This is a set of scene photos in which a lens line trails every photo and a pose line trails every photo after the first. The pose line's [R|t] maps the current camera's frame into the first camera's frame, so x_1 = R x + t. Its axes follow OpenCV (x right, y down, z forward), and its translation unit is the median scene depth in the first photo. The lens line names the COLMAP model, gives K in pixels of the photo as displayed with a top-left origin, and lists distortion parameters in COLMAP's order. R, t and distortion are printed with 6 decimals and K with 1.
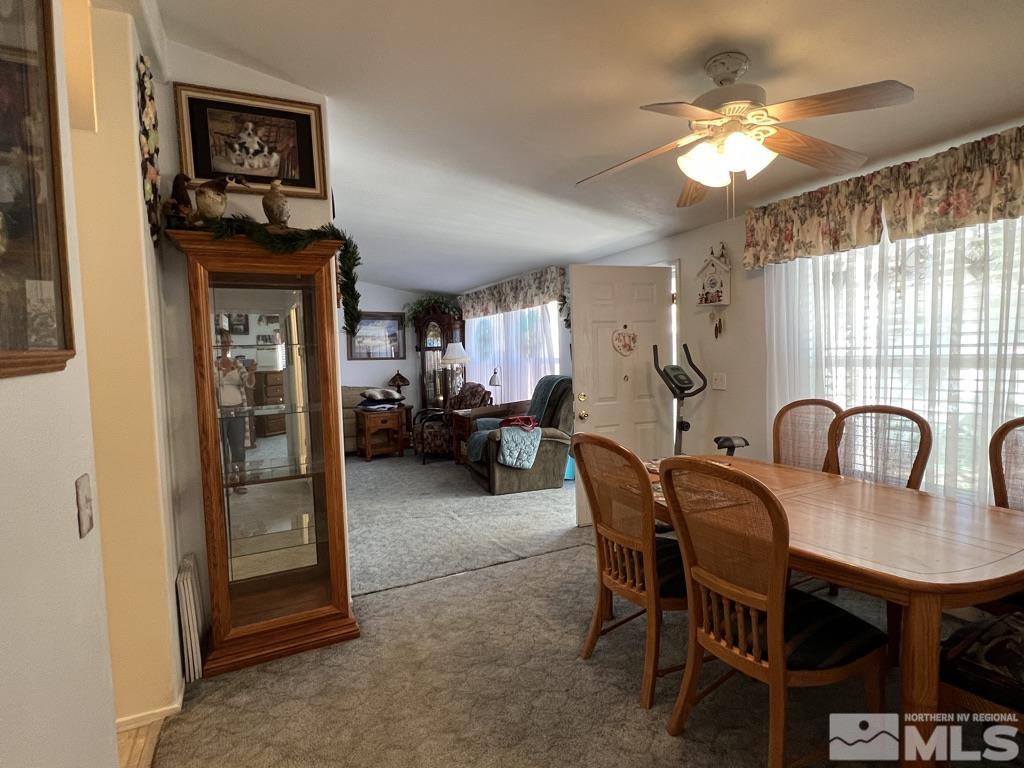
lens RADIAL K [[519.2, 0, 512.5], [0, 519.2, 382.0], [0, 0, 1]] dist [-0.001962, -0.000269]
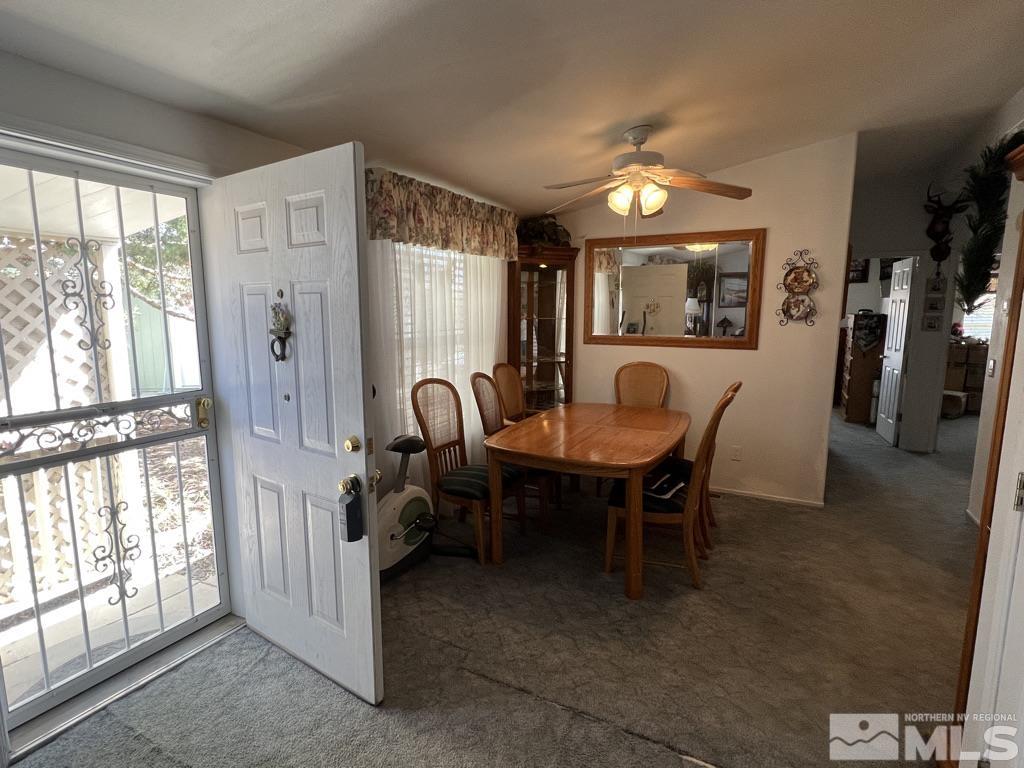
lens RADIAL K [[519.2, 0, 513.8], [0, 519.2, 387.9], [0, 0, 1]] dist [-0.001962, -0.000269]
pose [[-0.578492, -0.088639, 0.810858, -0.351791], [0.064123, 0.986060, 0.153539, -0.090742], [-0.813164, 0.140816, -0.564744, 1.264875]]
